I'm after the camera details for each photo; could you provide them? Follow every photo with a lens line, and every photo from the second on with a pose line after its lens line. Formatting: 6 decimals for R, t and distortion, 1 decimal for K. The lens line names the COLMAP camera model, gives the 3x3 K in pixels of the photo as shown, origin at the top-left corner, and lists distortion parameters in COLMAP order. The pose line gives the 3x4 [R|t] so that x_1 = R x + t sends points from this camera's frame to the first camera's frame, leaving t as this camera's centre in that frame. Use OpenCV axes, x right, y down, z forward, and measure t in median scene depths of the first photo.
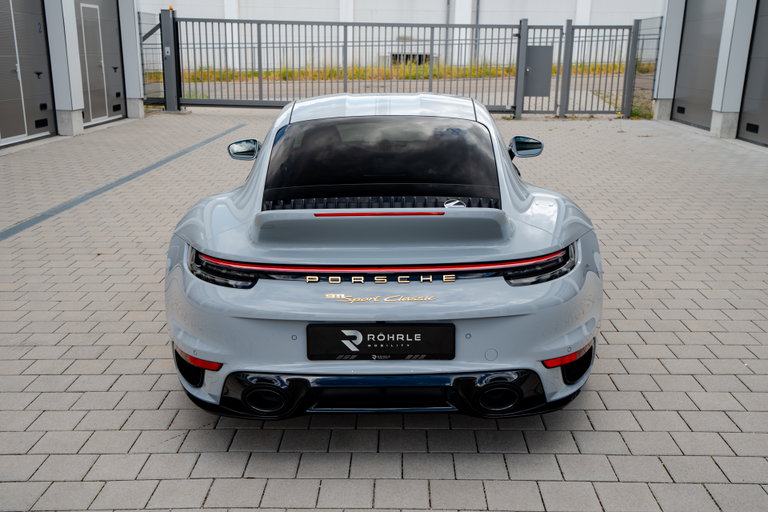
lens RADIAL K [[796.4, 0, 408.4], [0, 796.4, 254.8], [0, 0, 1]] dist [0.067658, 0.010138]
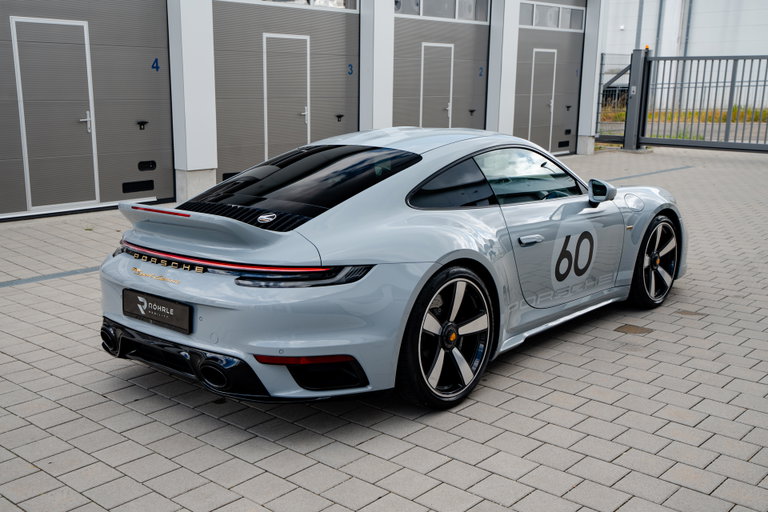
lens RADIAL K [[831.3, 0, 387.0], [0, 831.3, 269.6], [0, 0, 1]] dist [0.014223, 0.027977]
pose [[0.746038, 0.137943, -0.651459, 0.196840], [-0.162440, 0.986454, 0.022854, -0.008106], [0.645787, 0.088773, 0.758340, 0.040916]]
